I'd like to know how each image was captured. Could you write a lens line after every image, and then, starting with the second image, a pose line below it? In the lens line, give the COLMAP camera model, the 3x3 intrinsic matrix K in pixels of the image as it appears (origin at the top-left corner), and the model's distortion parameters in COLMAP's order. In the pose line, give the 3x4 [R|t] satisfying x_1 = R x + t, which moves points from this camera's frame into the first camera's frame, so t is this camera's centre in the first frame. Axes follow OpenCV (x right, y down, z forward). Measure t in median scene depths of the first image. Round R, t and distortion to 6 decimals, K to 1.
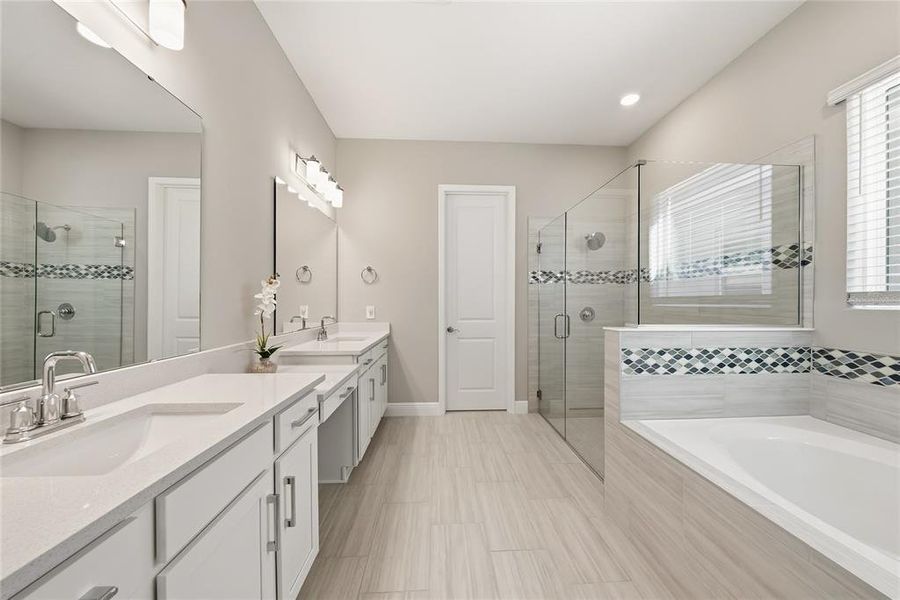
lens RADIAL K [[319.3, 0, 454.2], [0, 319.3, 302.7], [0, 0, 1]] dist [-0.005290, -0.000089]
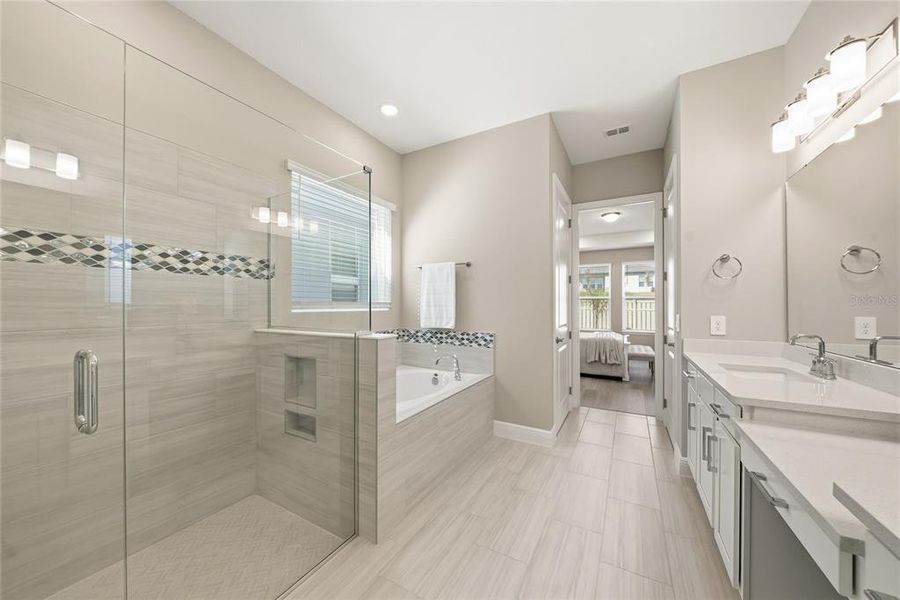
lens RADIAL K [[319.3, 0, 454.2], [0, 319.3, 302.7], [0, 0, 1]] dist [-0.005290, -0.000089]
pose [[-0.853848, 0.007639, 0.520466, -0.166402], [0.005222, 0.999968, -0.006110, -0.009217], [-0.520496, -0.002499, -0.853861, 1.600966]]
